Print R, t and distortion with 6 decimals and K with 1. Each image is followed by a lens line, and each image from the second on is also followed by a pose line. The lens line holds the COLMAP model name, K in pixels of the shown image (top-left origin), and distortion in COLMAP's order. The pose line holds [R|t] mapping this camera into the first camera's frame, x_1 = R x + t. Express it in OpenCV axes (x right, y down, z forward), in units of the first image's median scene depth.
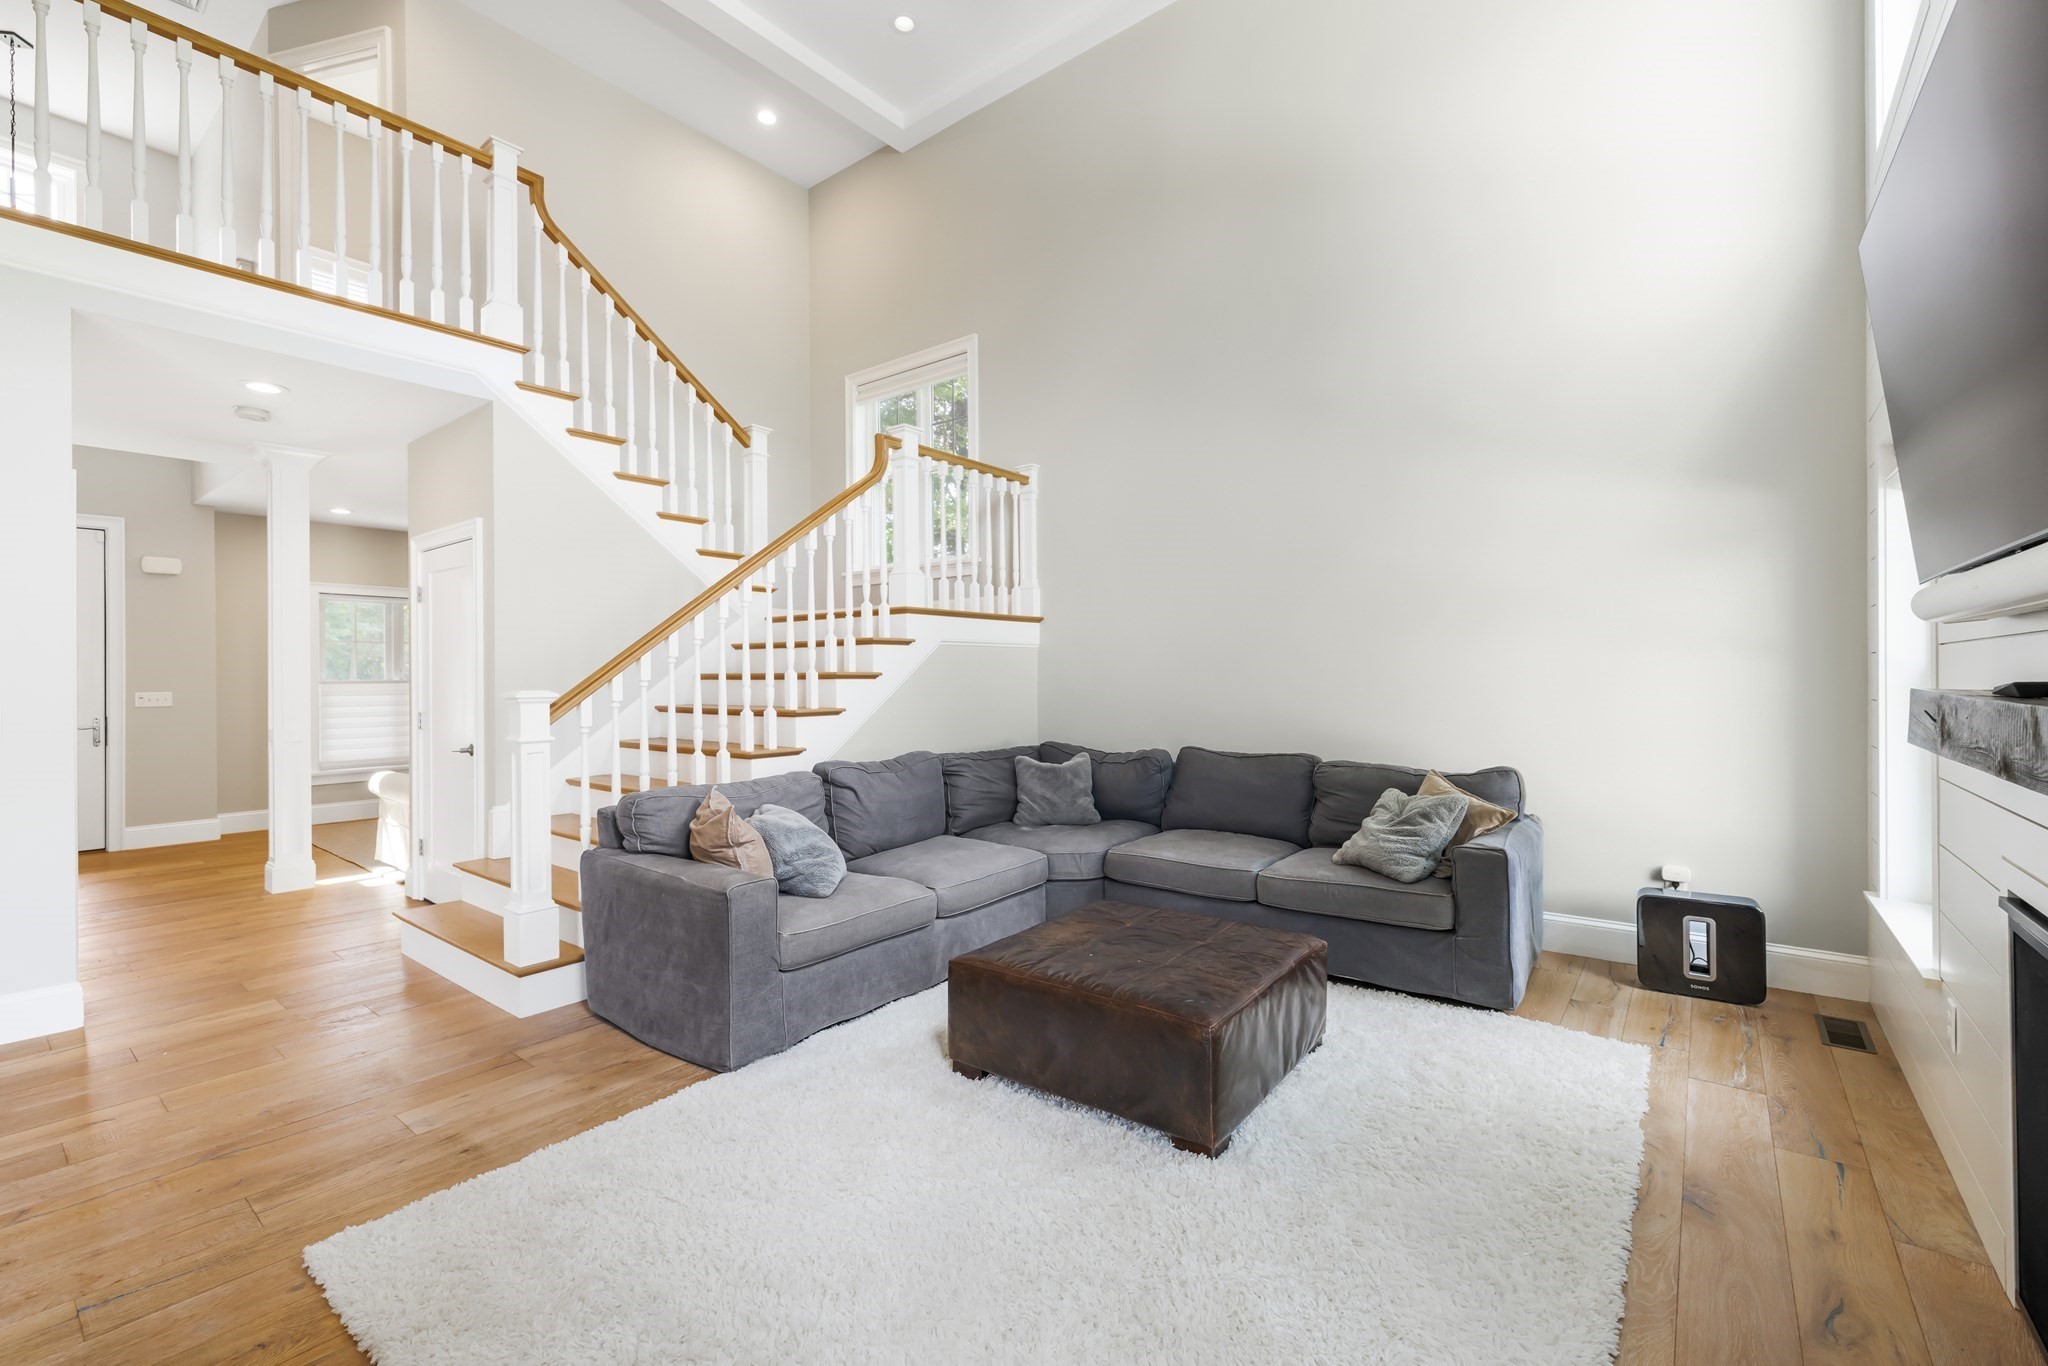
lens RADIAL K [[865.6, 0, 1010.2], [0, 865.6, 684.7], [0, 0, 1]] dist [0.003976, -0.000294]
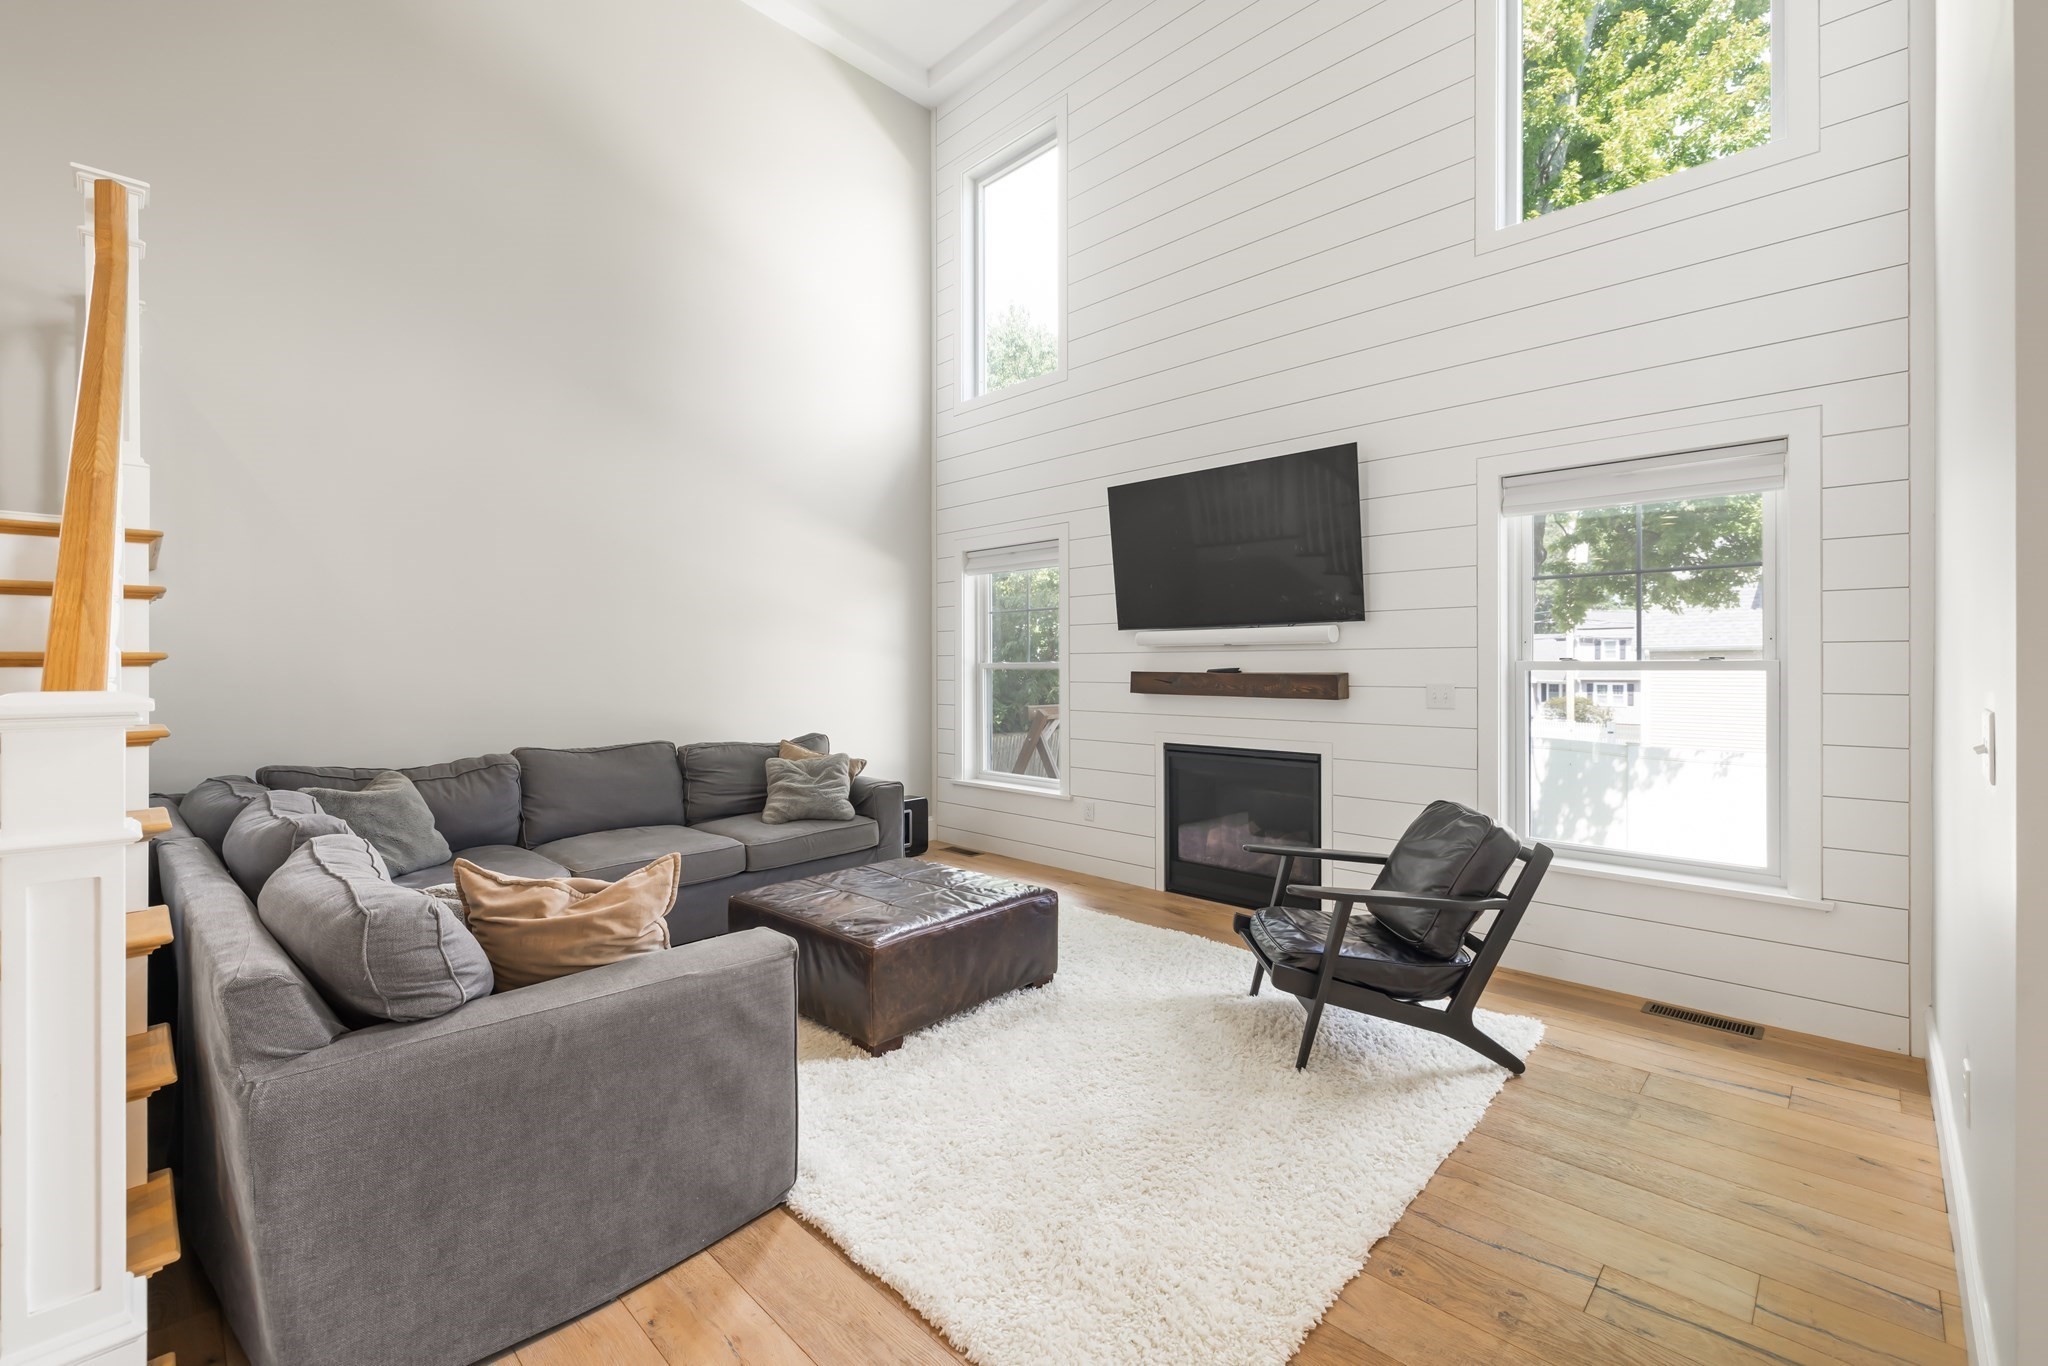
lens RADIAL K [[865.6, 0, 1018.3], [0, 865.6, 675.4], [0, 0, 1]] dist [0.003976, -0.000294]
pose [[0.090091, -0.002281, 0.995931, -0.933311], [0.000784, 0.999997, 0.002219, -0.001824], [-0.995933, 0.000581, 0.090092, 0.656259]]
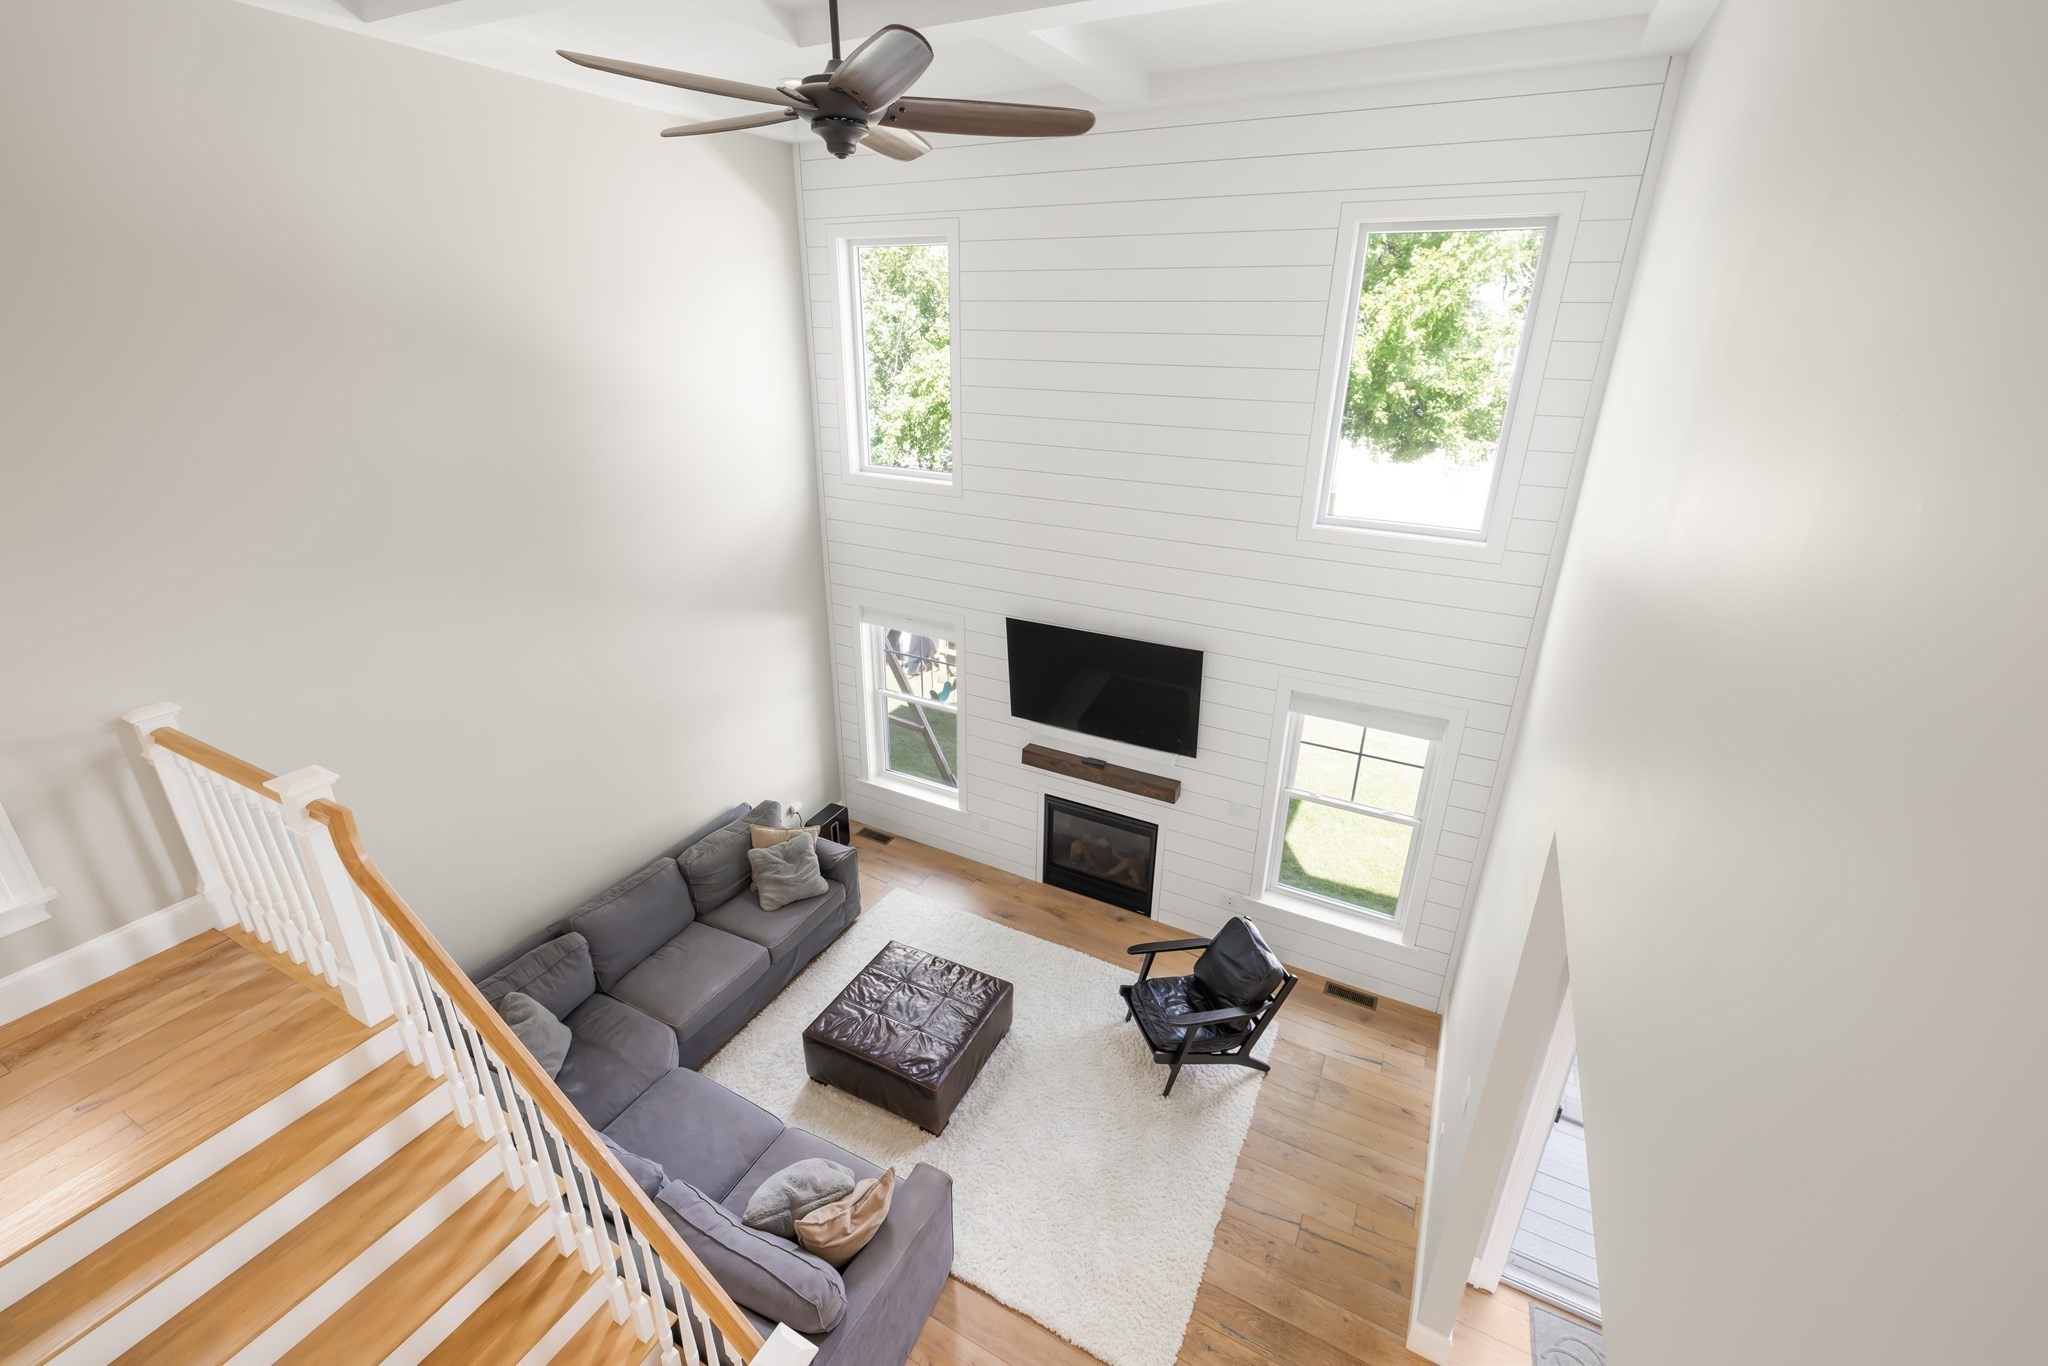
lens RADIAL K [[865.6, 0, 1017.1], [0, 865.6, 678.8], [0, 0, 1]] dist [0.003976, -0.000294]
pose [[-0.195128, -0.374575, 0.906432, -1.177027], [-0.010665, 0.924953, 0.379933, -0.946935], [-0.980720, 0.064468, -0.184479, 0.977656]]
